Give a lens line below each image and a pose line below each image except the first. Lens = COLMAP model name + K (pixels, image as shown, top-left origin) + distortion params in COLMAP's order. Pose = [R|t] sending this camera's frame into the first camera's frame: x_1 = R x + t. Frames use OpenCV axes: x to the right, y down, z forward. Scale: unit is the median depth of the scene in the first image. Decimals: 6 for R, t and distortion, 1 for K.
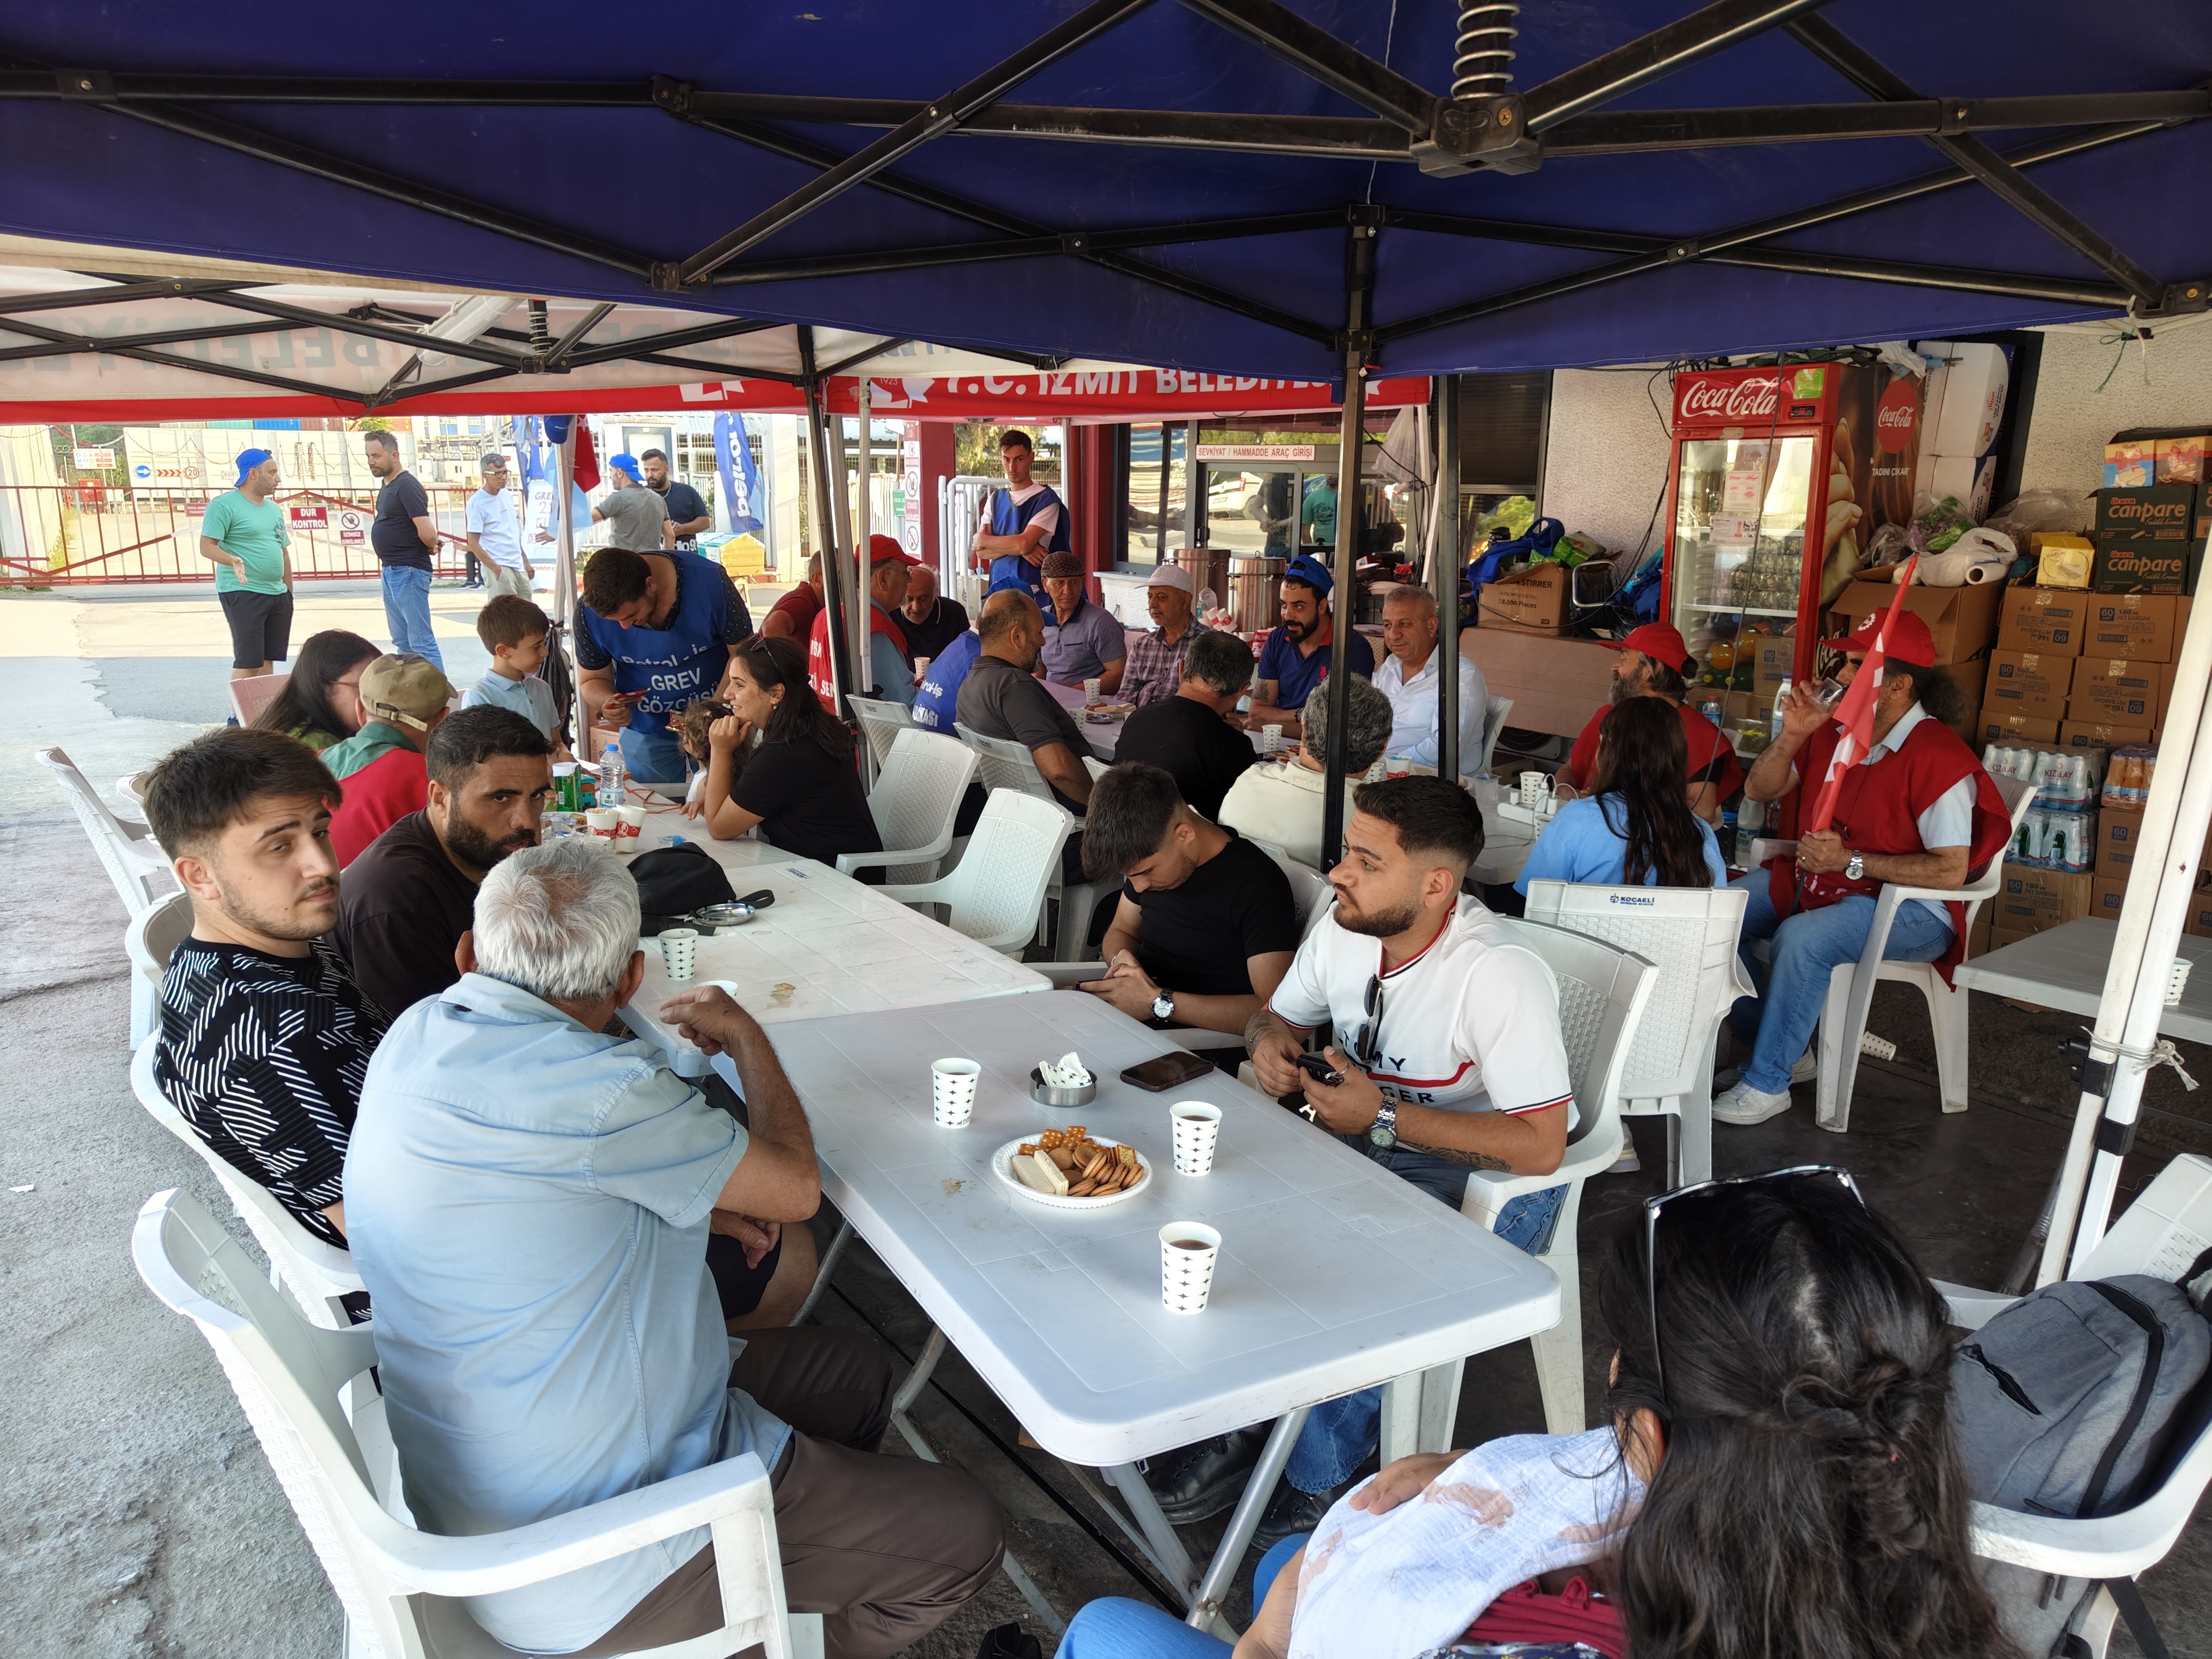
lens RADIAL K [[1557.4, 0, 1101.2], [0, 1557.4, 825.9], [0, 0, 1]] dist [0.013133, -0.009100]
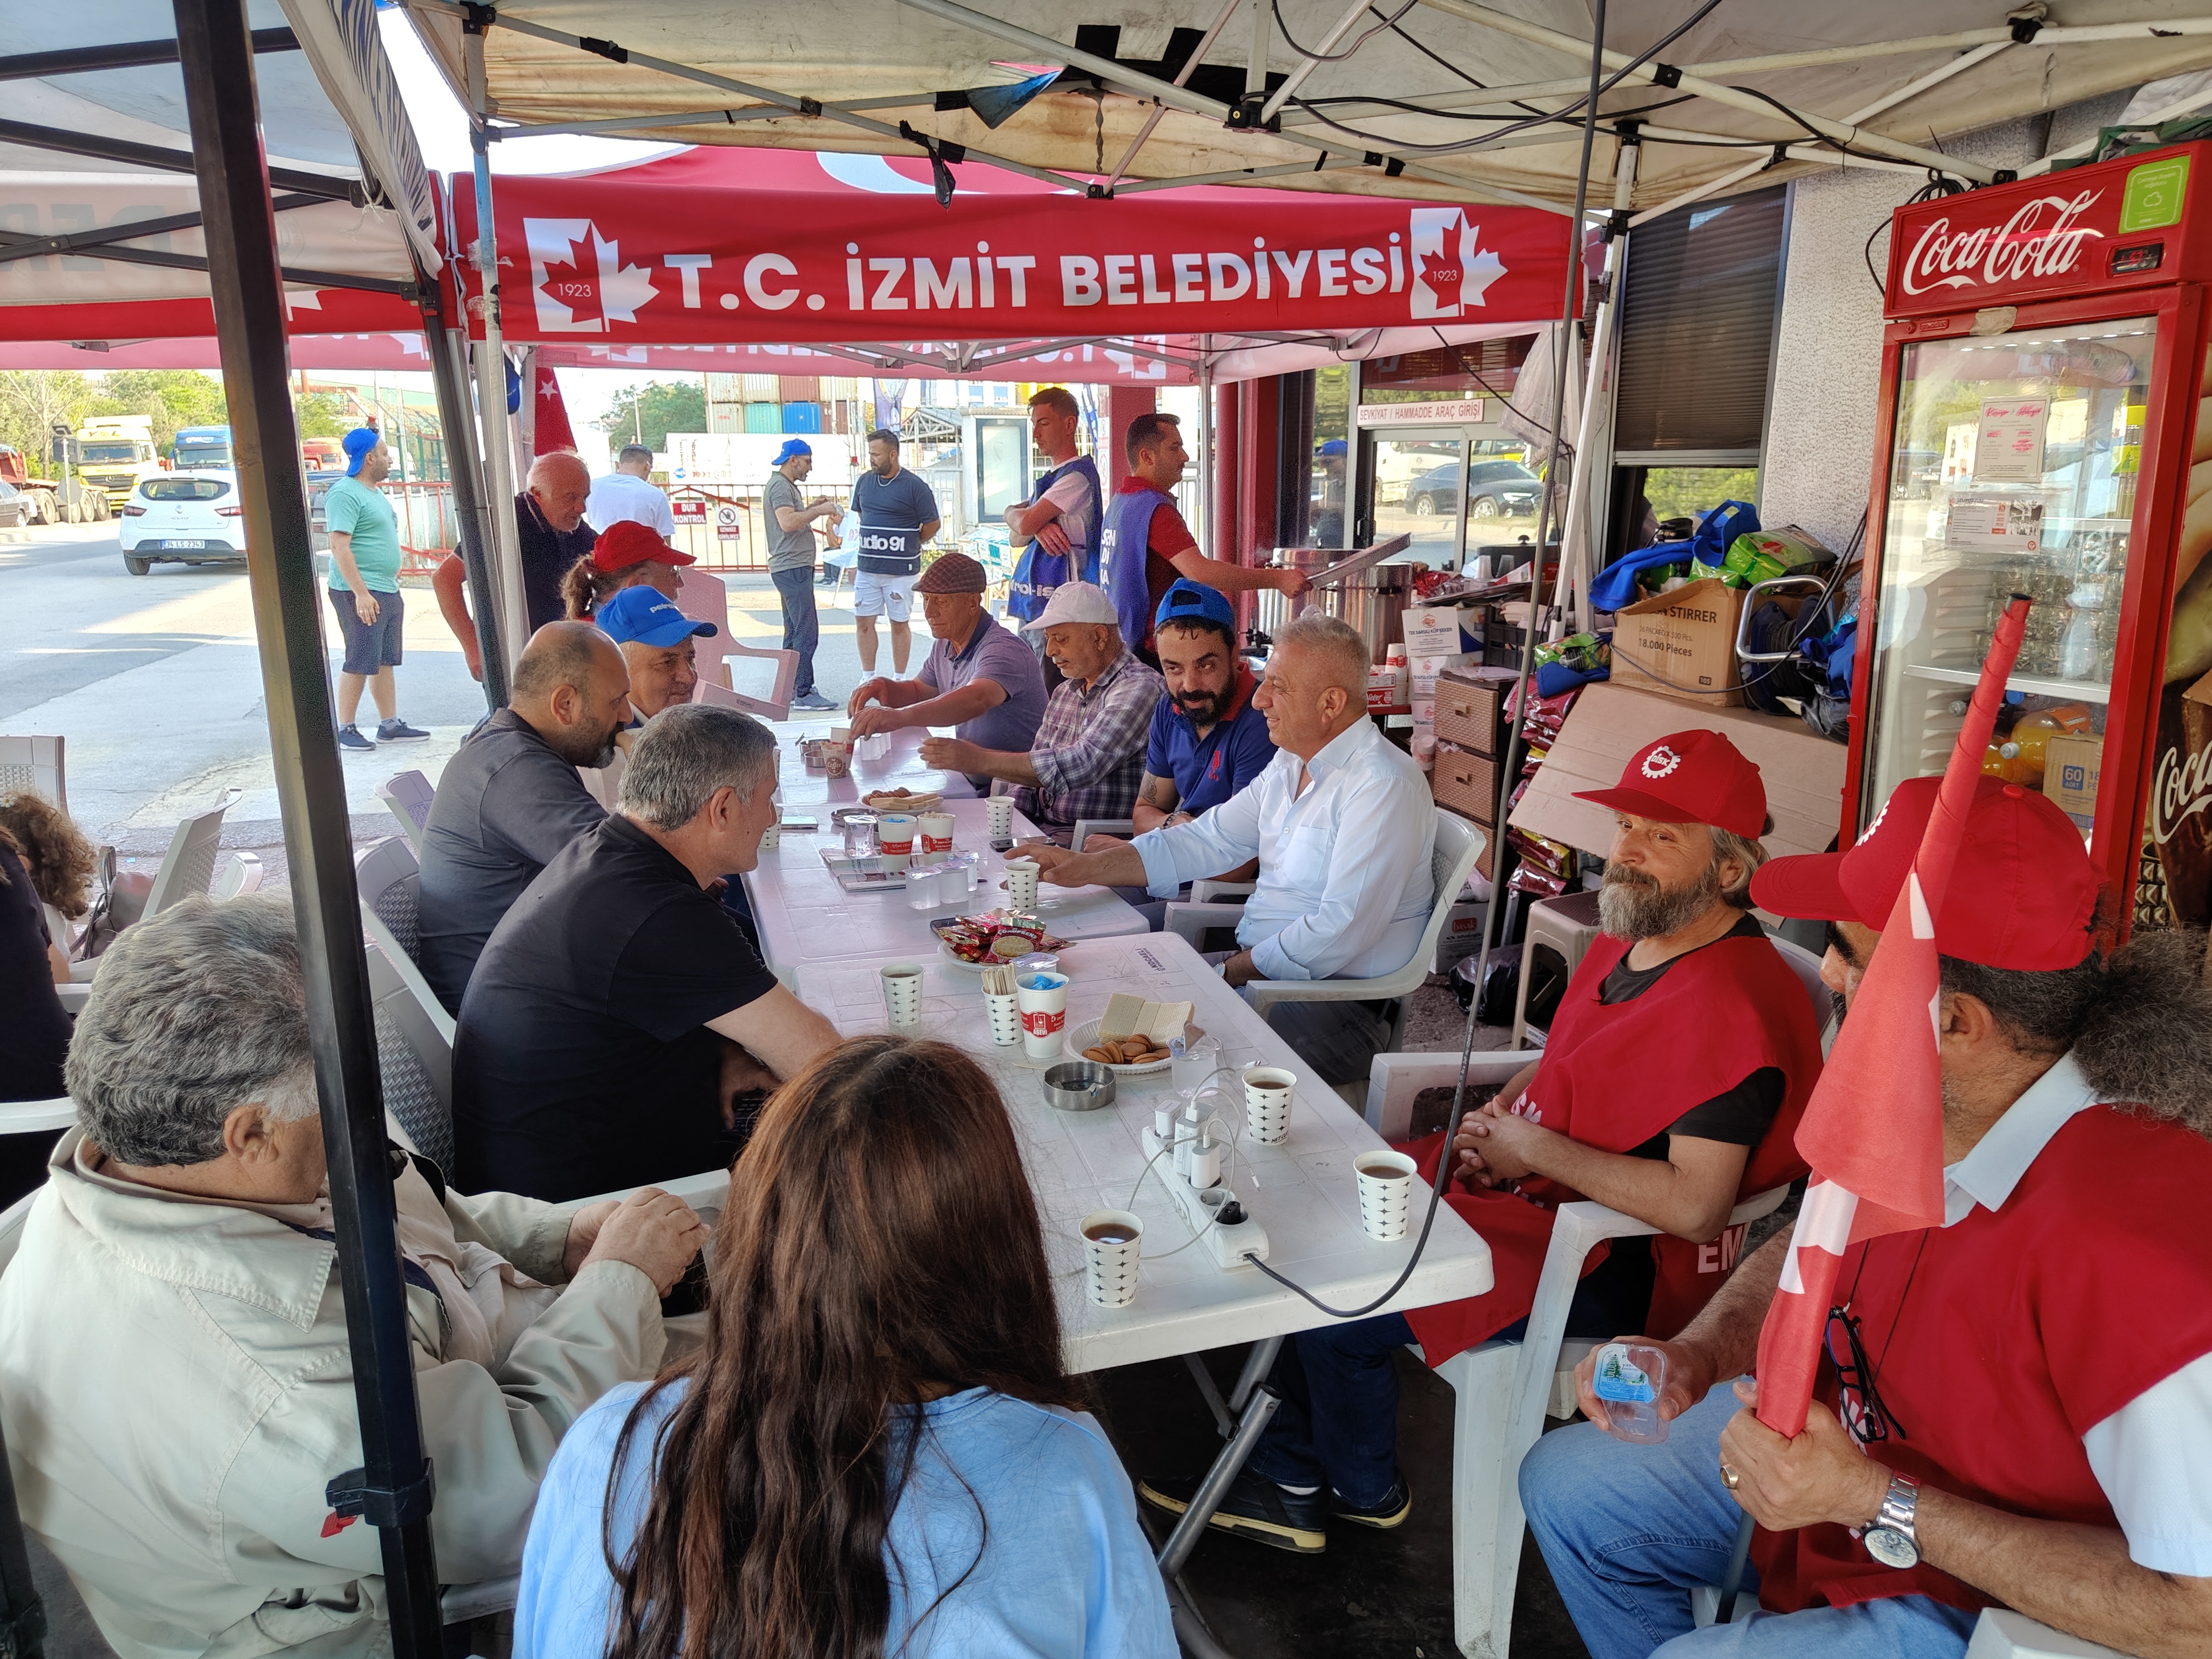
lens RADIAL K [[1557.4, 0, 1114.9], [0, 1557.4, 832.8], [0, 0, 1]] dist [0.013133, -0.009100]
pose [[0.951878, 0.061922, -0.300157, 0.259874], [-0.060303, 0.998072, 0.014663, -0.072057], [0.300487, 0.004143, 0.953777, 0.394602]]
